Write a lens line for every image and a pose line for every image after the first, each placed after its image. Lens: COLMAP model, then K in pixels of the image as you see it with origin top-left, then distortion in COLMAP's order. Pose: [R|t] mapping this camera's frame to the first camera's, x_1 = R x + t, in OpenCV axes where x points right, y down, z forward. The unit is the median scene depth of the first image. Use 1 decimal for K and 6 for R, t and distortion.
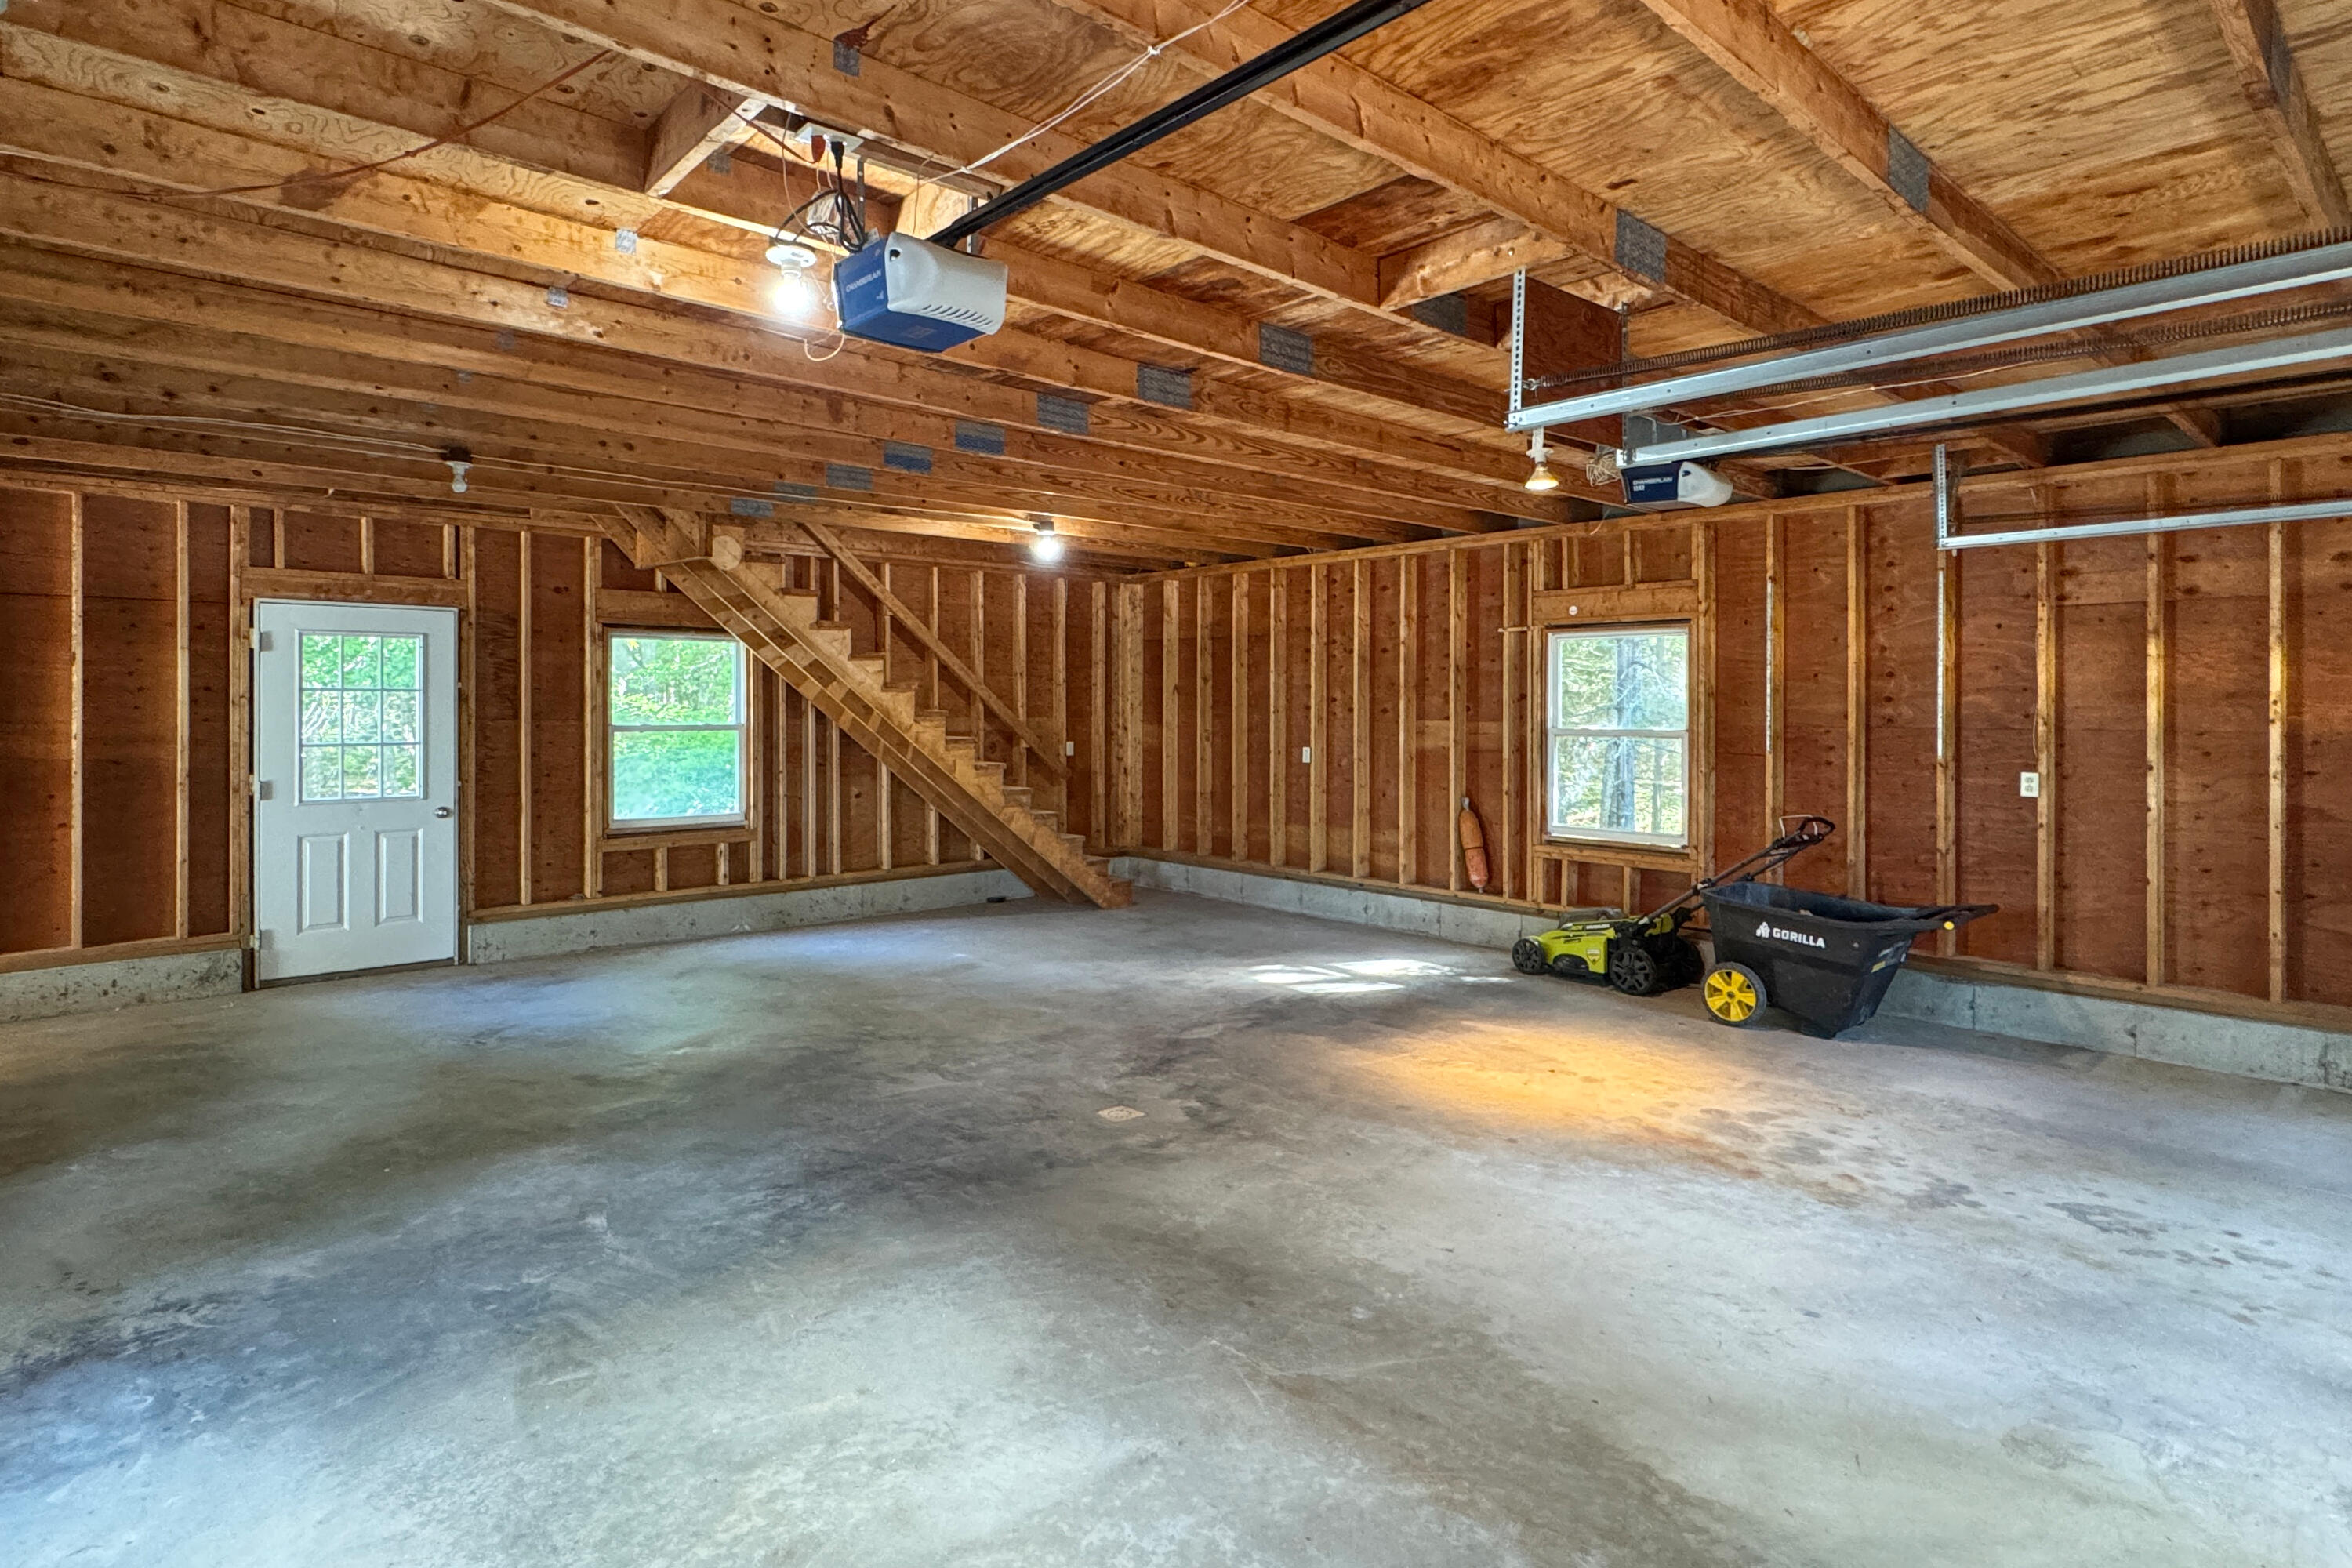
lens RADIAL K [[1213.6, 0, 1190.1], [0, 1213.6, 704.2], [0, 0, 1]] dist [-0.000762, 0.002380]
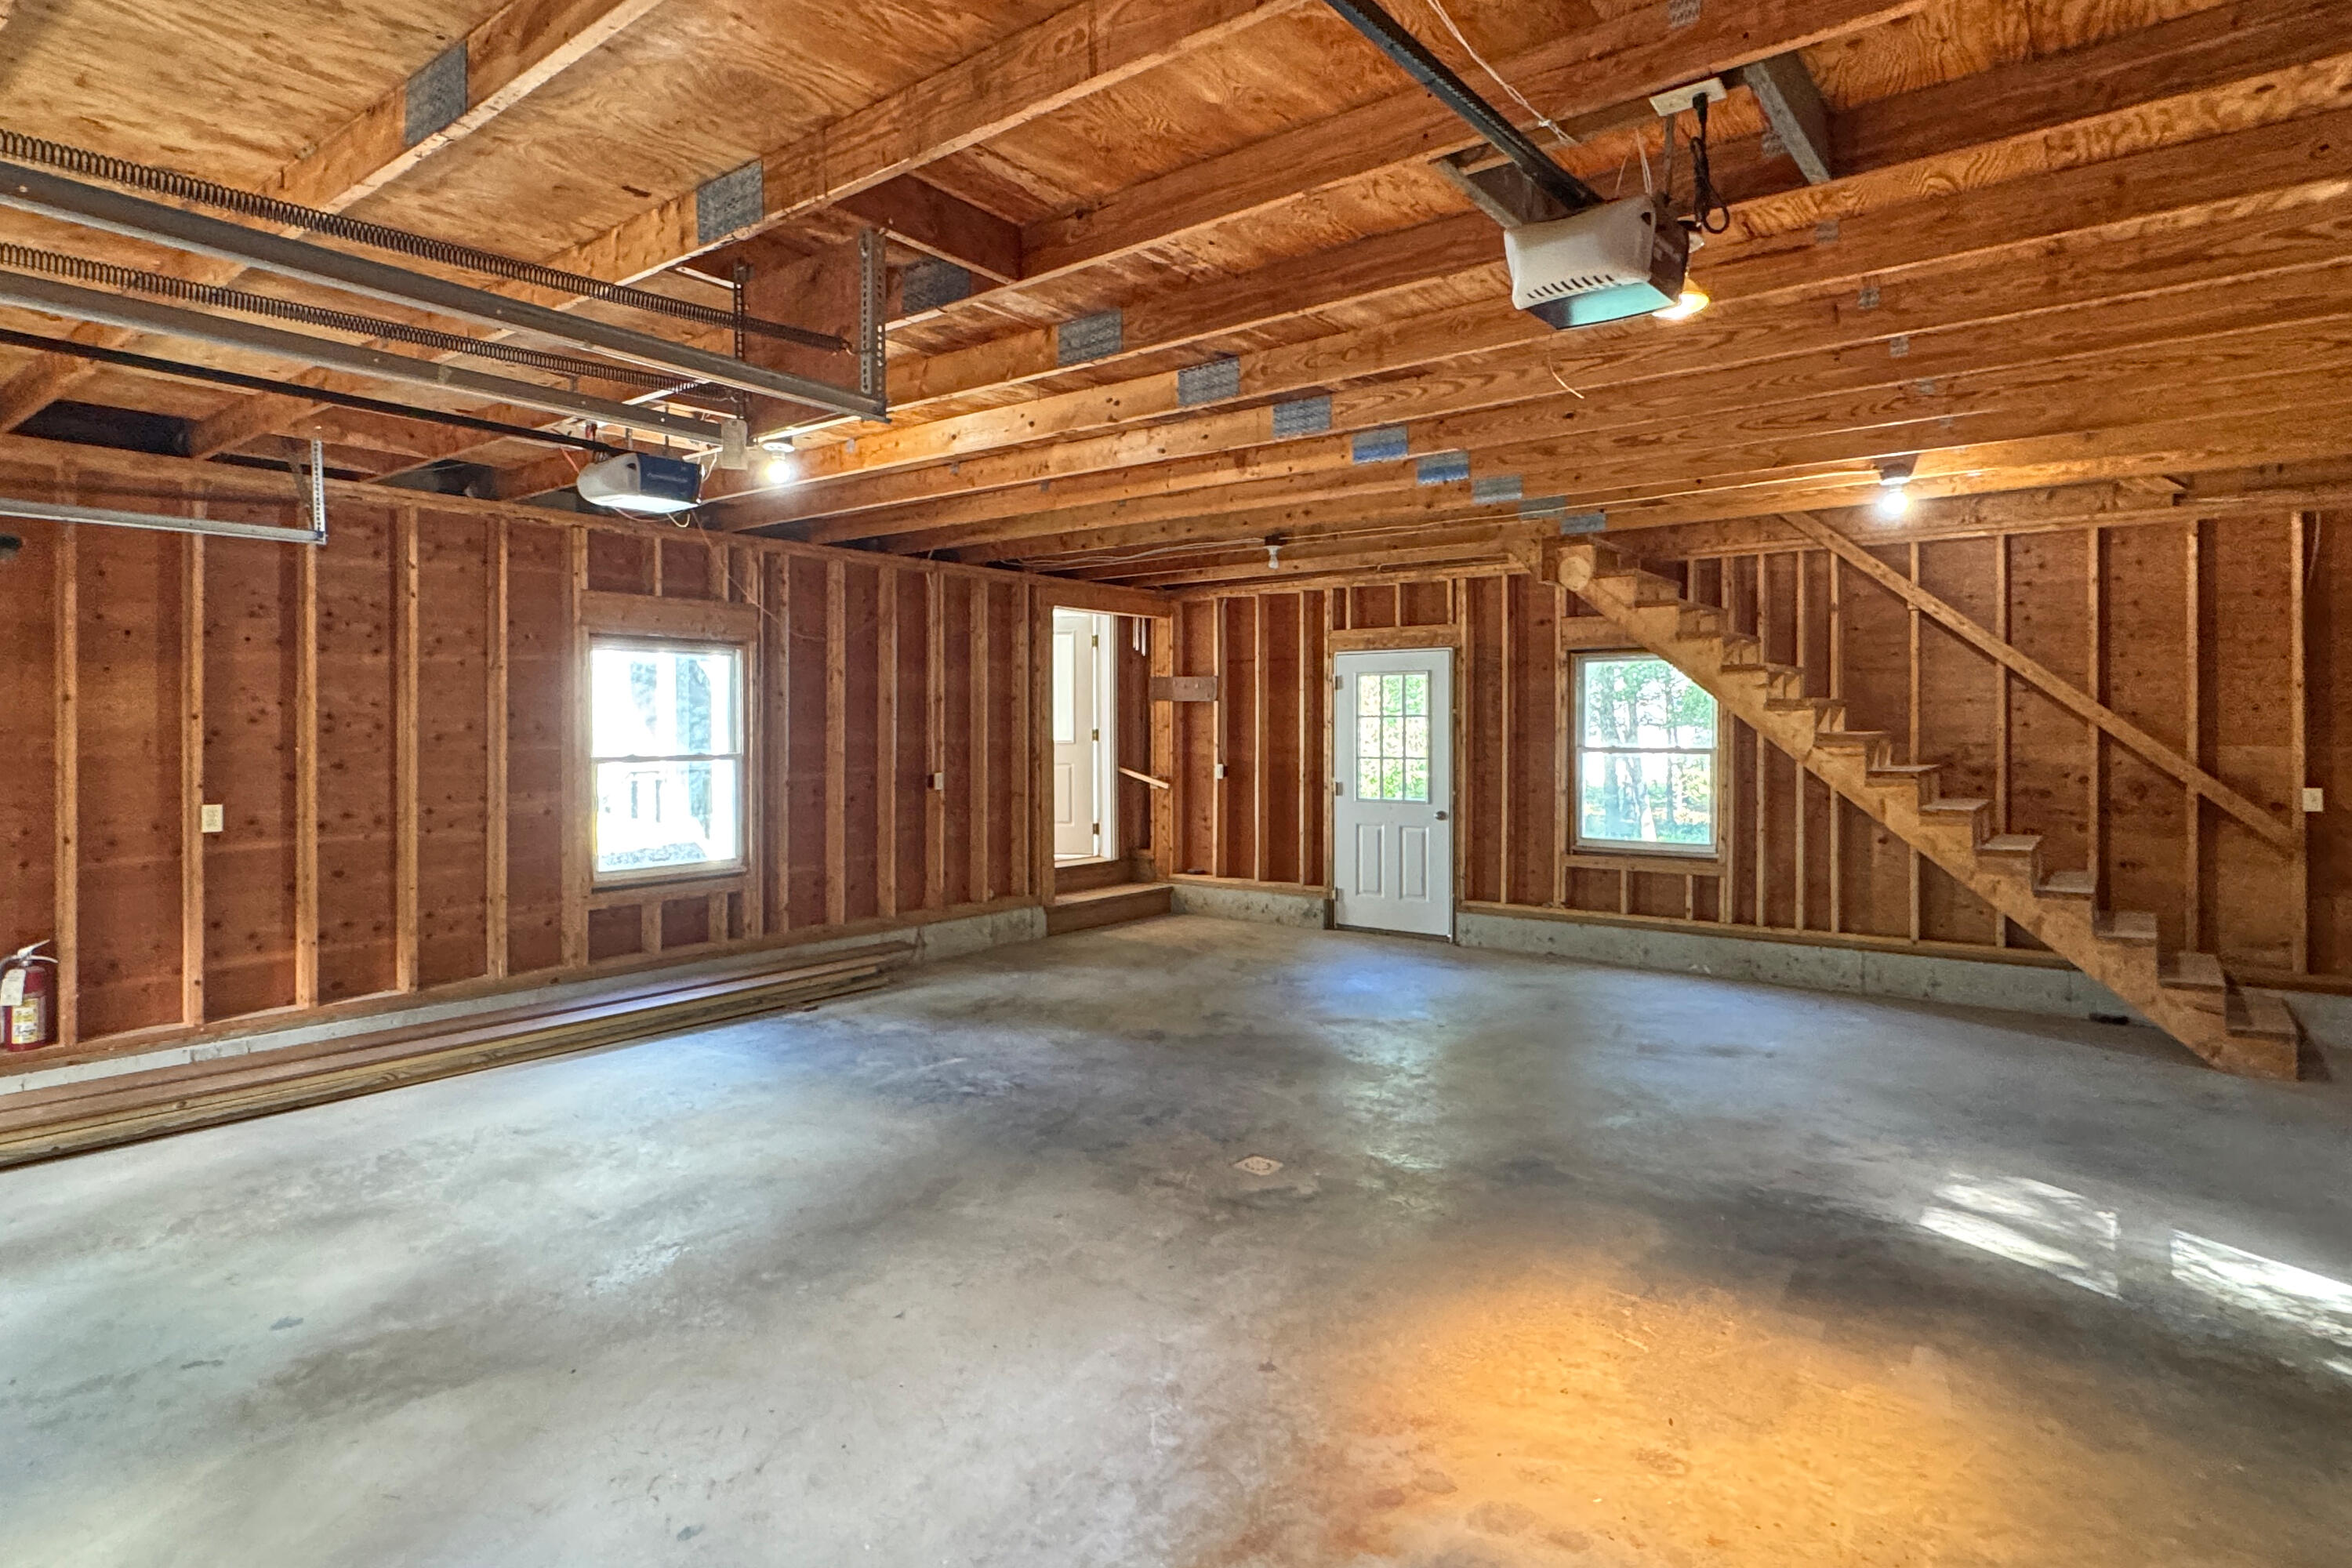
lens RADIAL K [[1241.1, 0, 1145.1], [0, 1241.1, 721.6], [0, 0, 1]] dist [-0.001021, 0.001313]
pose [[0.171173, -0.007232, -0.985214, 0.624673], [0.001640, 0.999974, -0.007055, 0.003250], [0.985240, -0.000408, 0.171181, 0.543374]]
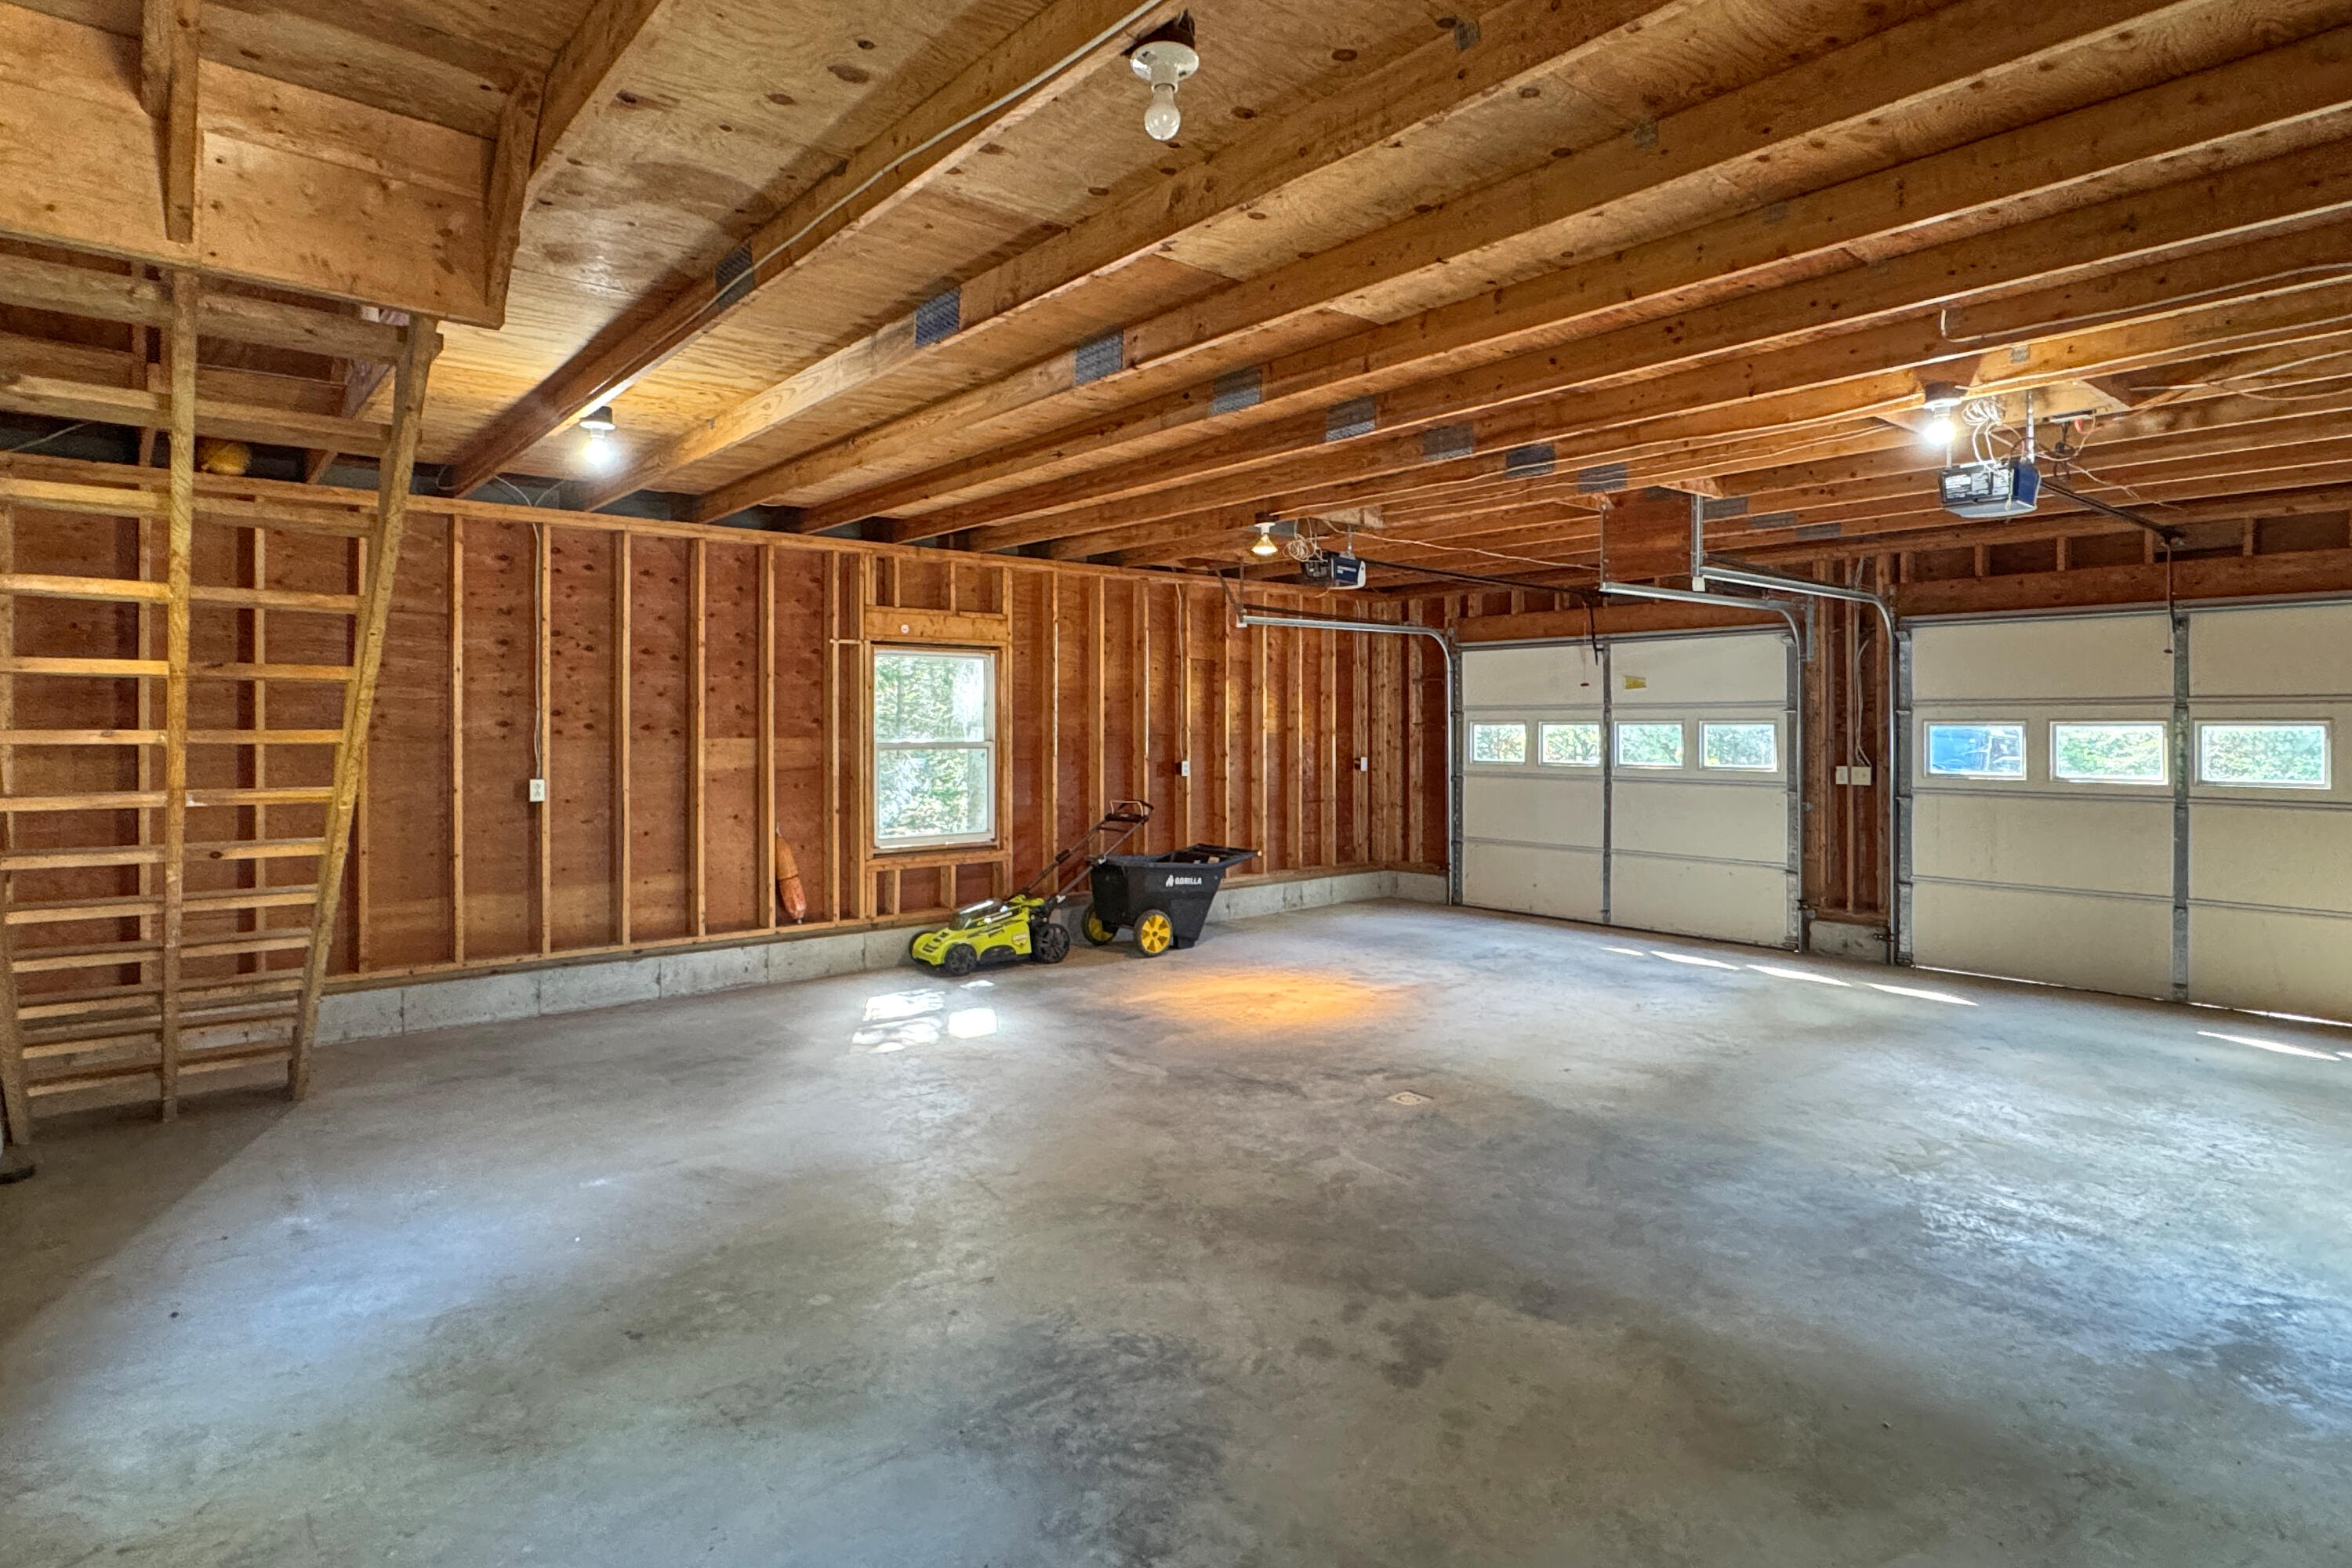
lens RADIAL K [[1241.1, 0, 1145.1], [0, 1241.1, 721.6], [0, 0, 1]] dist [-0.001021, 0.001313]
pose [[0.046472, -0.002508, 0.998916, -0.845855], [-0.002650, 0.999993, 0.002634, -0.000547], [-0.998916, -0.002770, 0.046465, 0.855089]]
